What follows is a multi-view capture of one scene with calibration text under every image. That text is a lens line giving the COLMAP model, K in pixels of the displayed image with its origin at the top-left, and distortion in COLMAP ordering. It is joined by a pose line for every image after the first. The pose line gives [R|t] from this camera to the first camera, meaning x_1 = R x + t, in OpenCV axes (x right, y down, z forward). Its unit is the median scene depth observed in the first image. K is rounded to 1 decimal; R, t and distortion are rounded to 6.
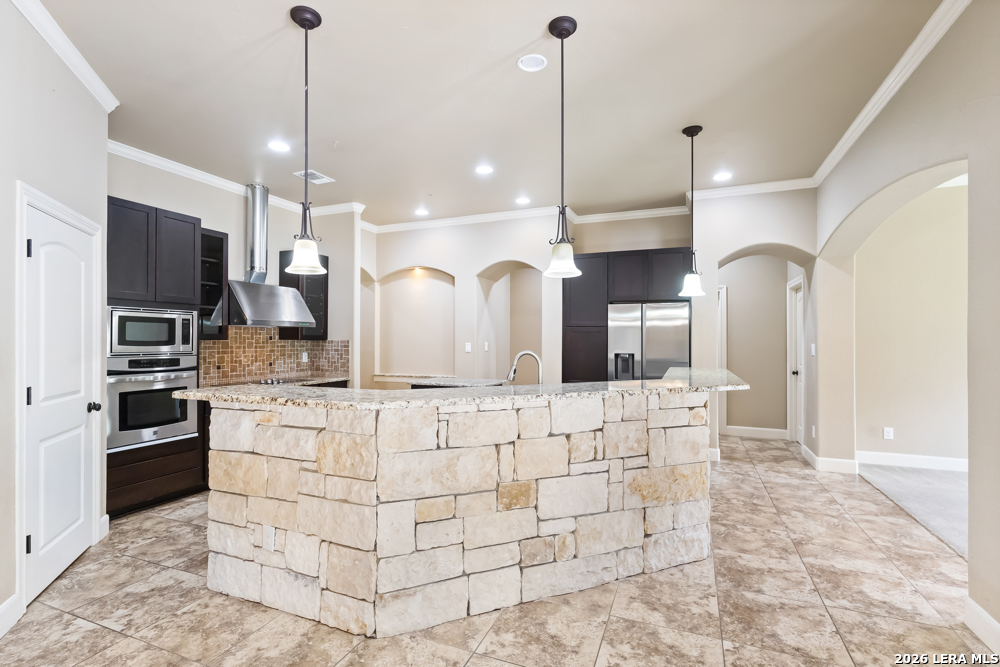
lens RADIAL K [[467.6, 0, 498.0], [0, 467.6, 340.2], [0, 0, 1]] dist [0.002391, -0.000972]
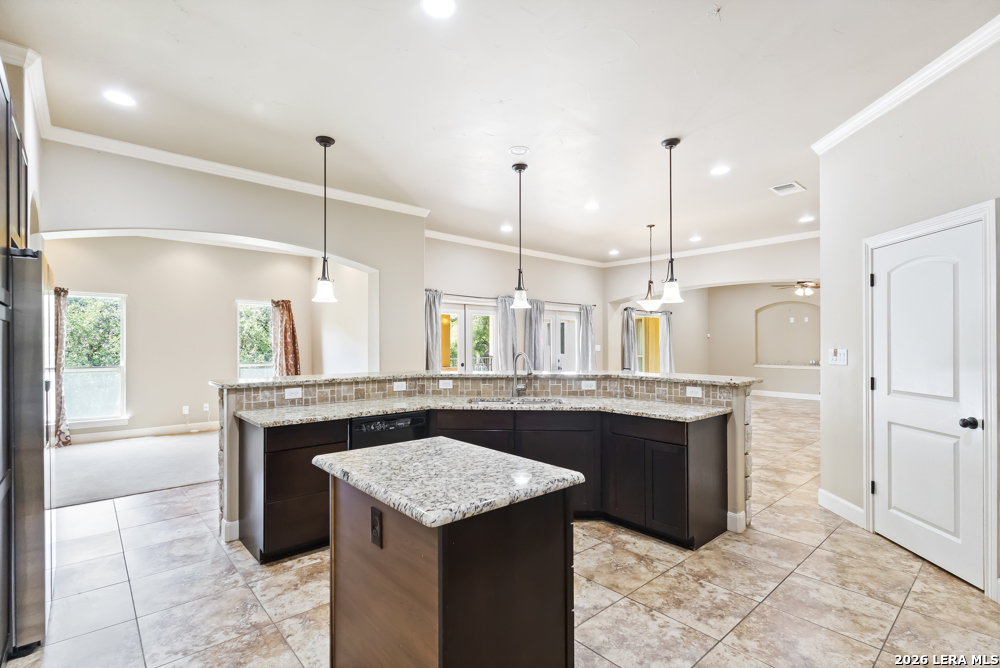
lens RADIAL K [[467.6, 0, 498.0], [0, 467.6, 340.7], [0, 0, 1]] dist [0.002391, -0.000972]
pose [[-0.897861, 0.001250, 0.440277, -0.288361], [-0.001768, 0.999978, -0.006444, -0.000737], [-0.440275, -0.006565, -0.897839, 1.331568]]
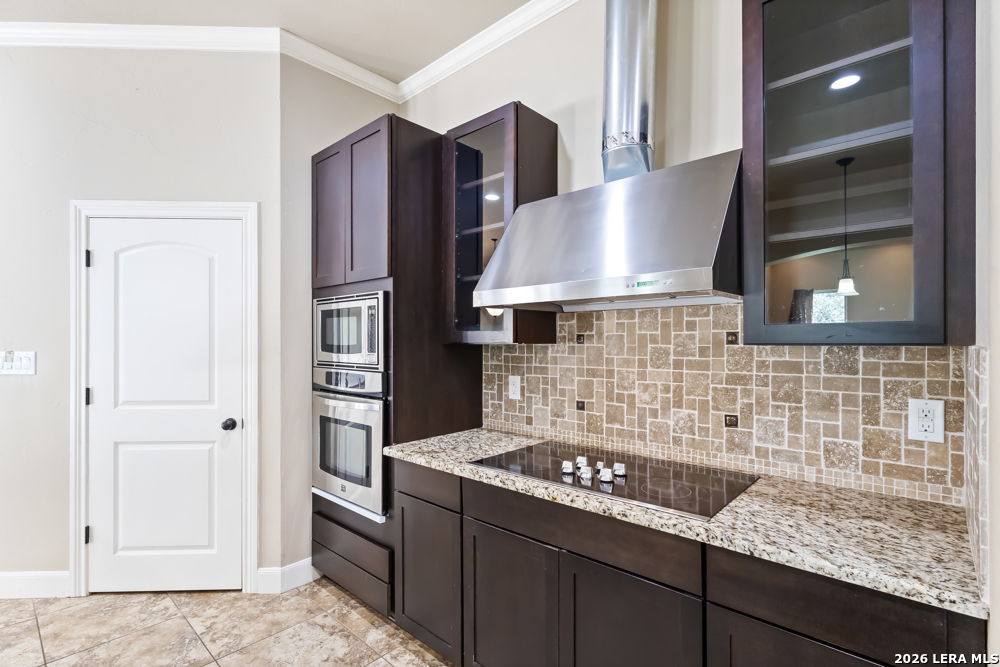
lens RADIAL K [[467.6, 0, 498.0], [0, 467.6, 340.2], [0, 0, 1]] dist [0.002391, -0.000972]
pose [[-0.348084, -0.004090, -0.937454, -0.153136], [0.001524, 0.999987, -0.004928, -0.001750], [0.937462, -0.003144, -0.348073, 1.075829]]
